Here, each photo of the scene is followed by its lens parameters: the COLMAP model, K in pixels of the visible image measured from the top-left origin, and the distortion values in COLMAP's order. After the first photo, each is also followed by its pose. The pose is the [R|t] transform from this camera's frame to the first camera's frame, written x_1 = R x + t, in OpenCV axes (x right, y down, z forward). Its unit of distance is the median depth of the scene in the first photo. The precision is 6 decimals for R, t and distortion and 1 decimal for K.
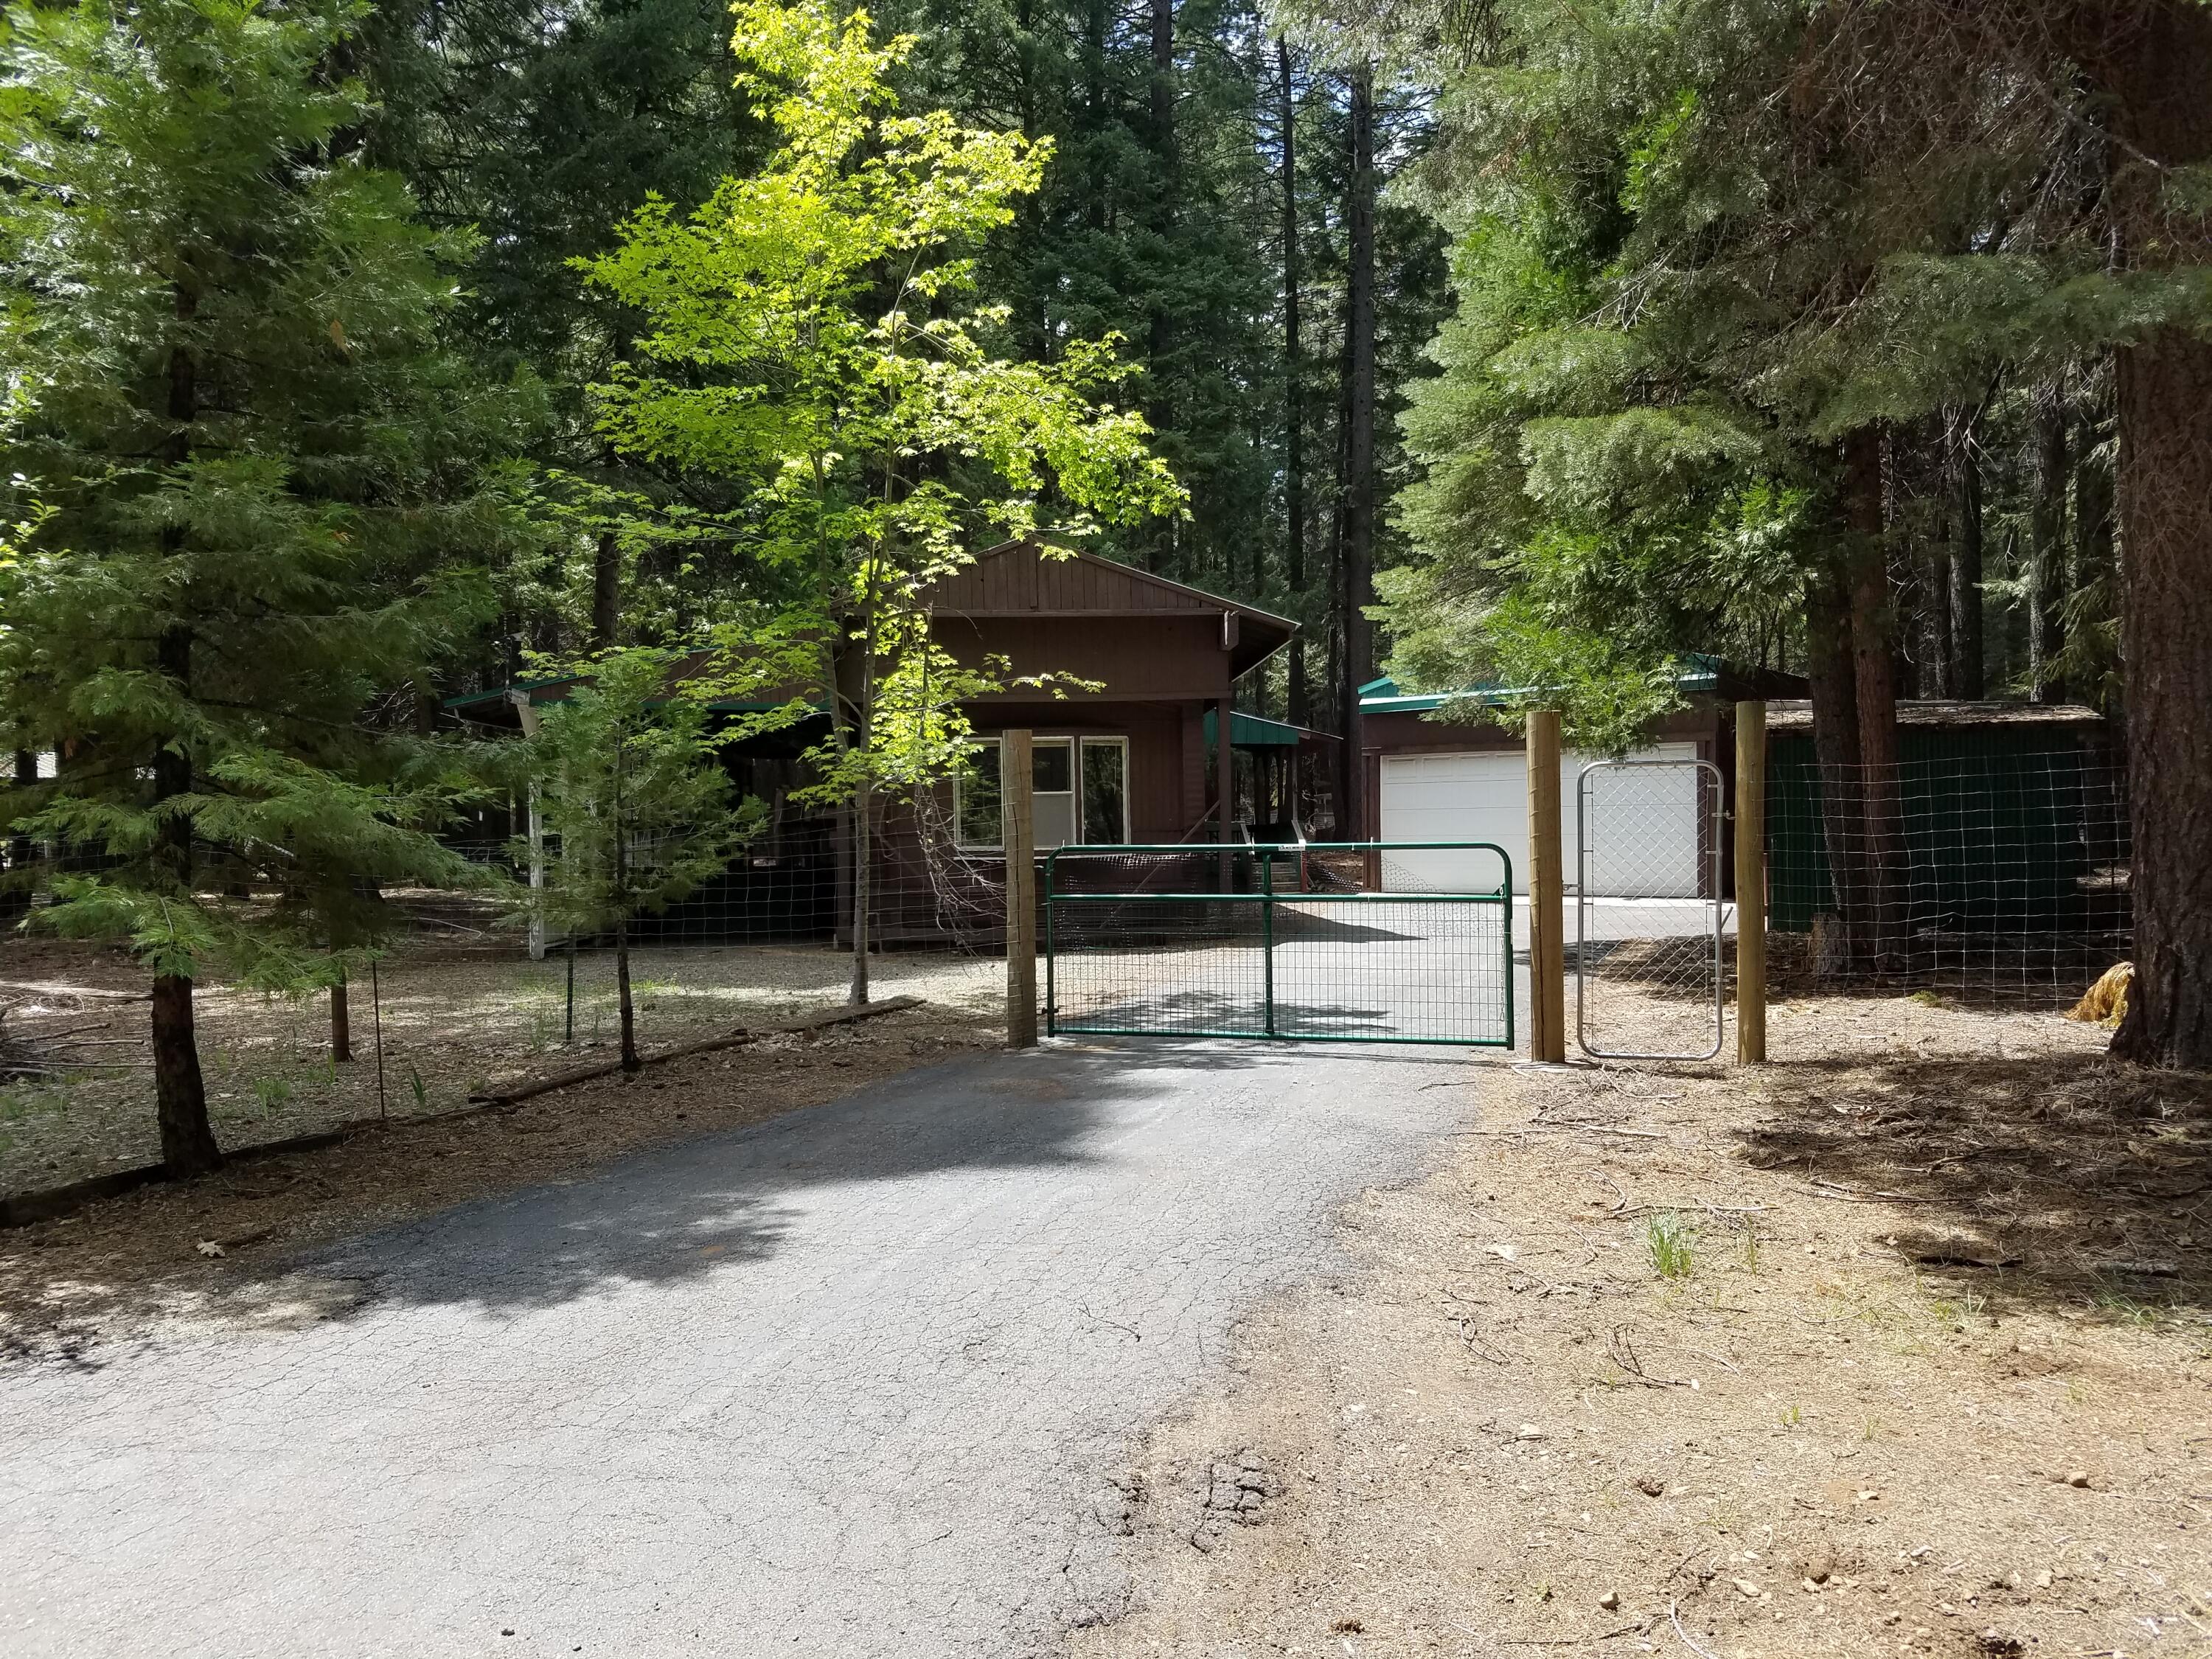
lens RADIAL K [[1699.1, 0, 1109.4], [0, 1699.1, 900.6], [0, 0, 1]] dist [0.262854, -0.488842]
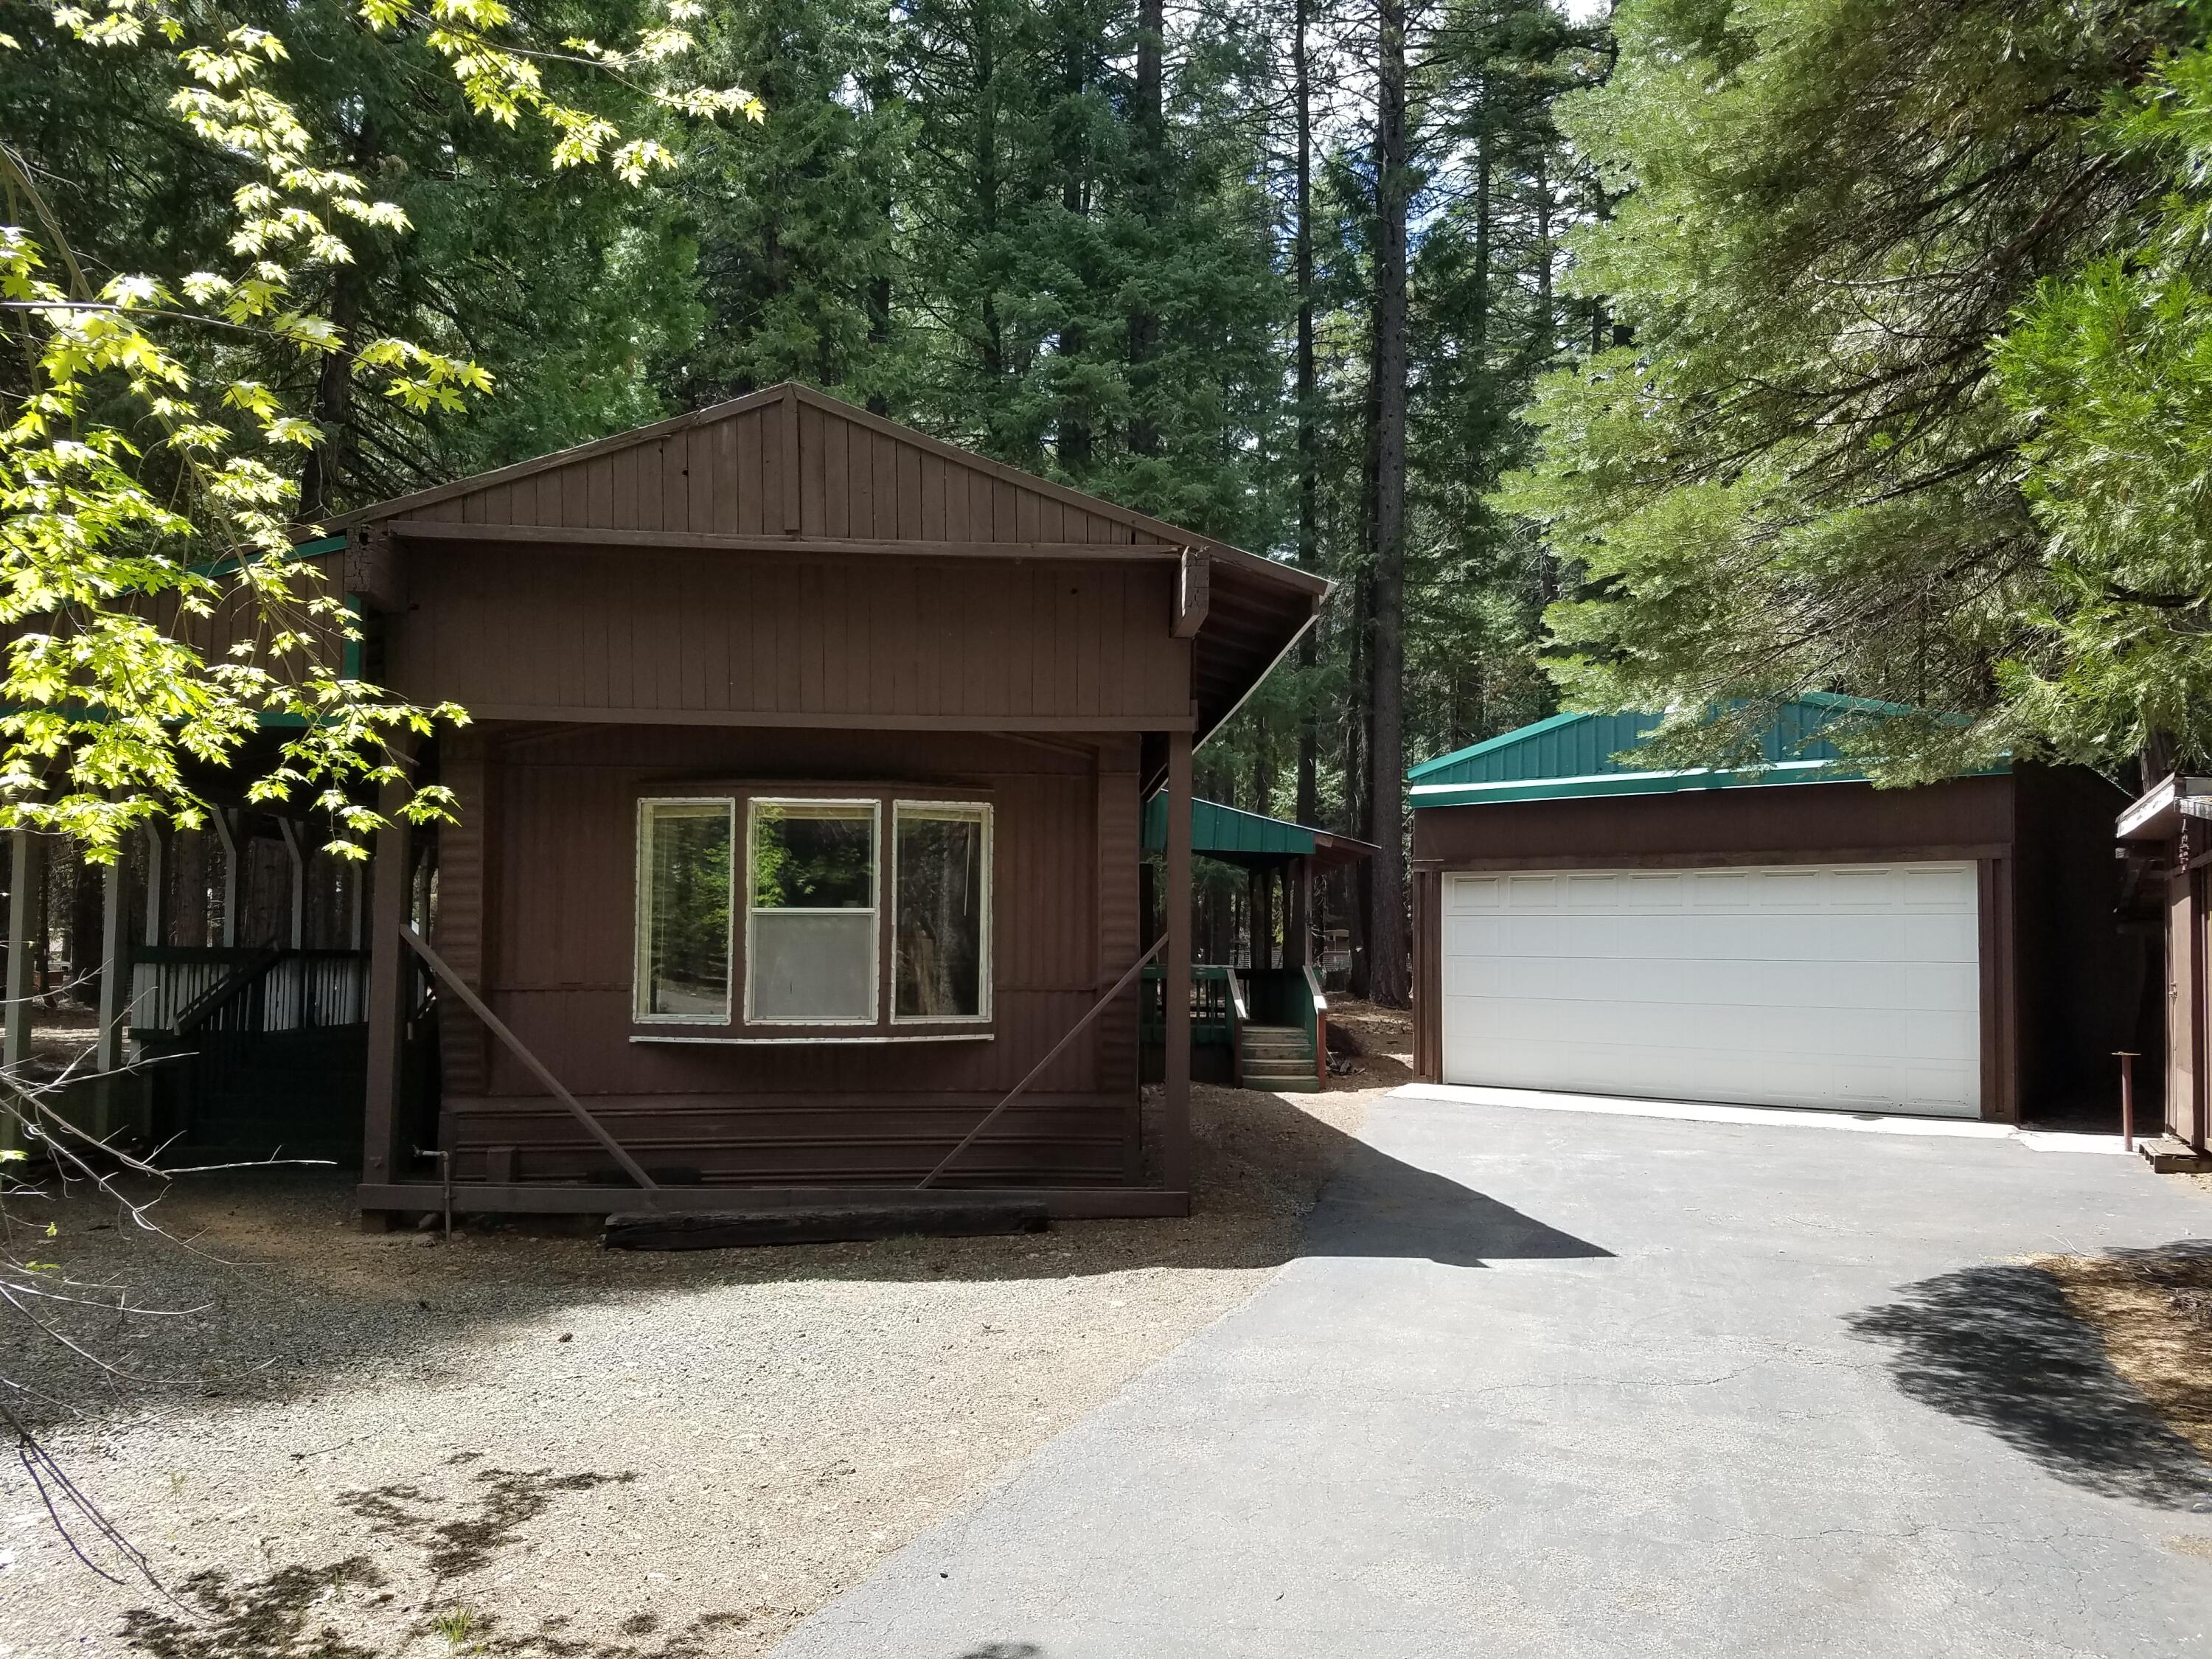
lens RADIAL K [[1719.9, 0, 1106.0], [0, 1719.9, 829.5], [0, 0, 1]] dist [-0.001020, -0.083928]
pose [[0.999559, 0.029197, -0.005394, 0.025609], [-0.029627, 0.992747, -0.116516, -0.016222], [0.001953, 0.116624, 0.993174, 0.263079]]
